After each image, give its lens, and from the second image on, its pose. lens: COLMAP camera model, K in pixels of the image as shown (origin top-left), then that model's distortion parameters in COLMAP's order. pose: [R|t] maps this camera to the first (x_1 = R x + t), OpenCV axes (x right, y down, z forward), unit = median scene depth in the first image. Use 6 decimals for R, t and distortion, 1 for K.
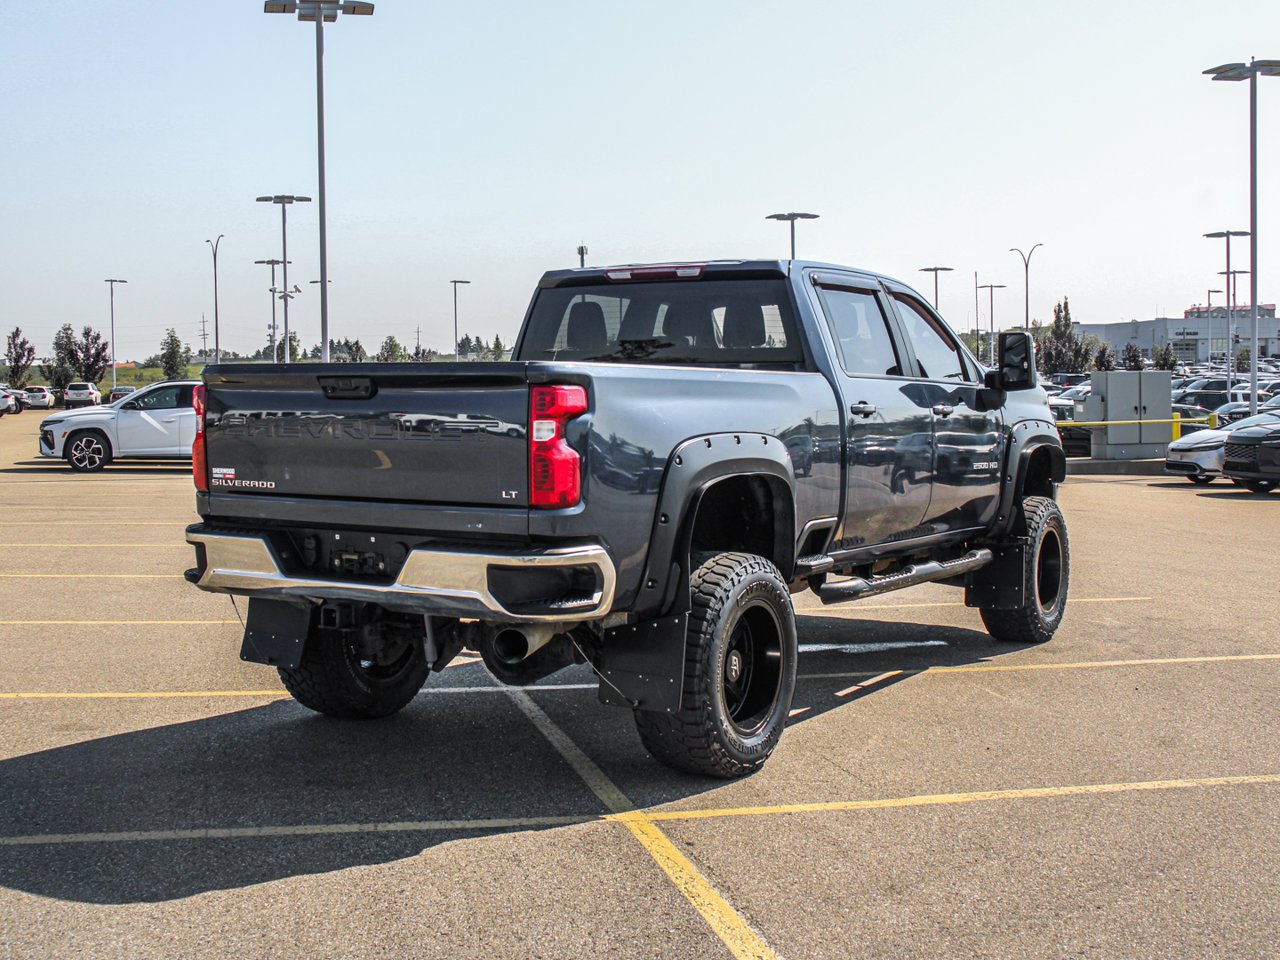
lens RADIAL K [[1649.7, 0, 580.7], [0, 1649.7, 480.1], [0, 0, 1]] dist [-0.045222, 0.014997]
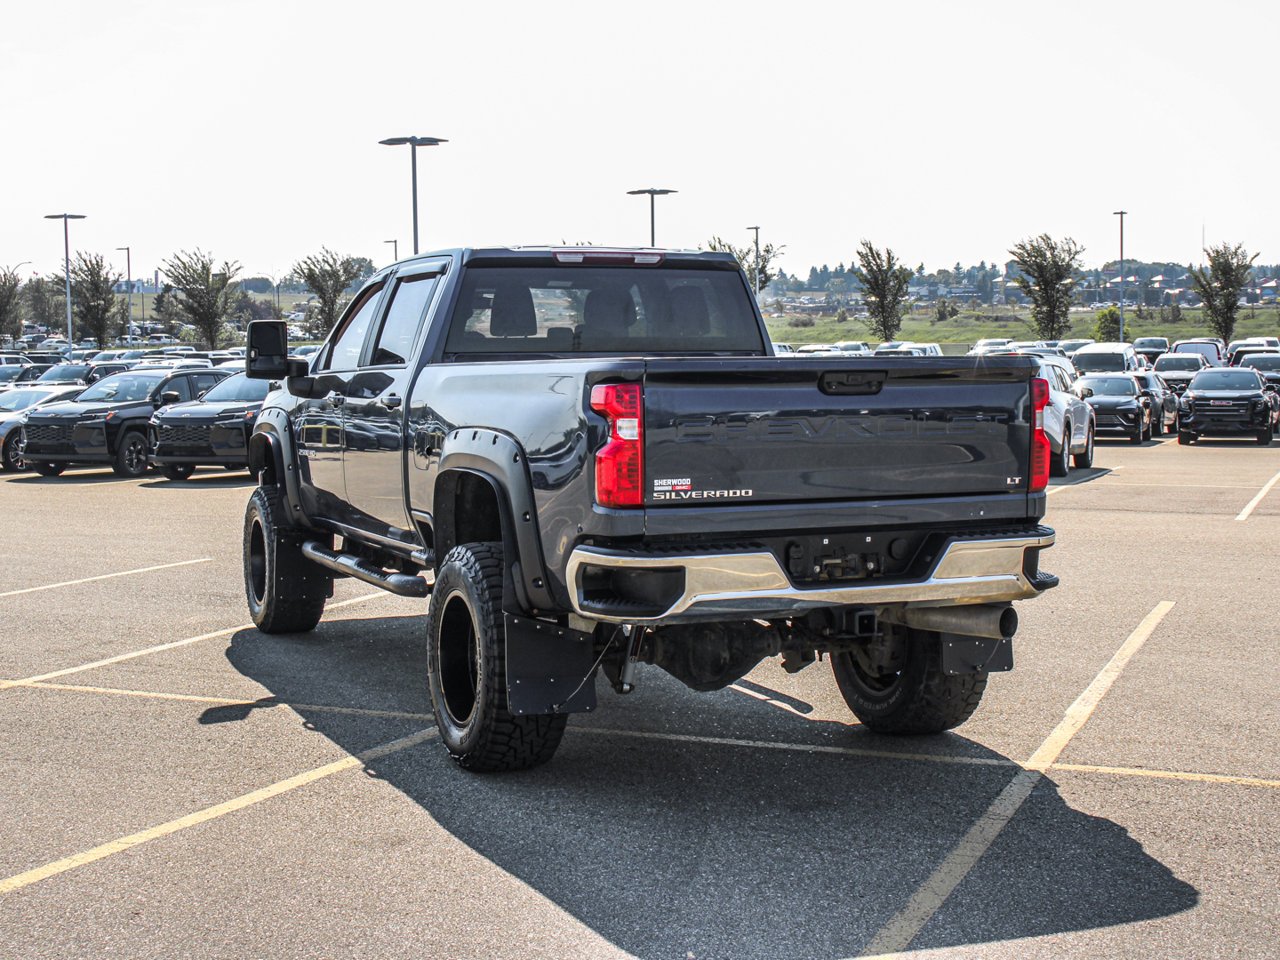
lens RADIAL K [[1816.5, 0, 640.0], [0, 1816.5, 480.0], [0, 0, 1]] dist [-0.010008, 0.132620]
pose [[0.551087, -0.062333, 0.832117, -1.098364], [0.054574, 0.997763, 0.038599, -0.047783], [-0.832662, 0.024140, 0.553256, 0.528179]]
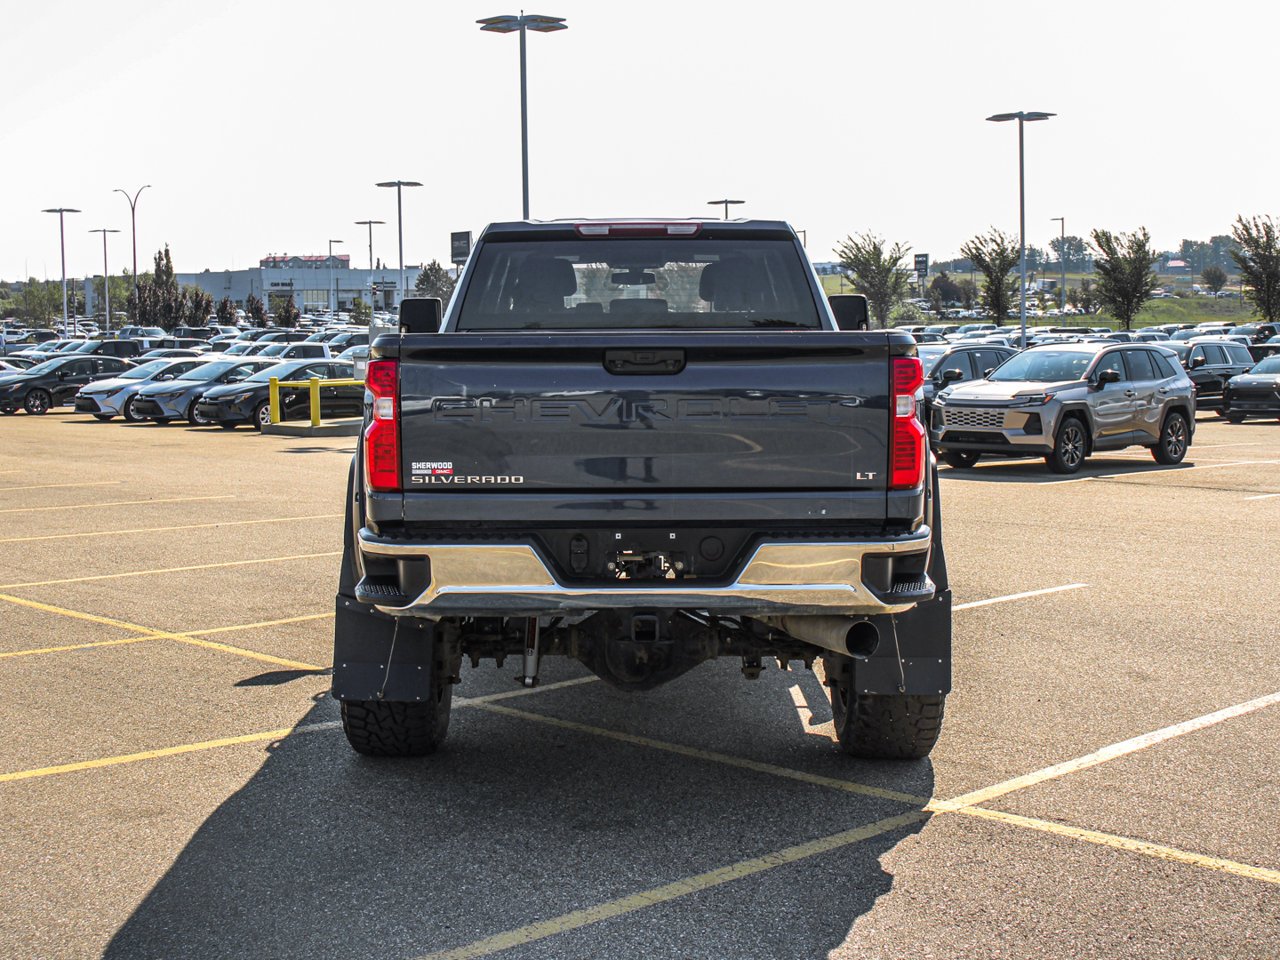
lens RADIAL K [[1791.8, 0, 640.0], [0, 1791.8, 480.0], [0, 0, 1]] dist [-0.026999, -0.075648]
pose [[0.833096, -0.049323, 0.550925, -0.667131], [0.037579, 0.998762, 0.032591, -0.025157], [-0.551850, -0.006448, 0.833918, 0.225914]]
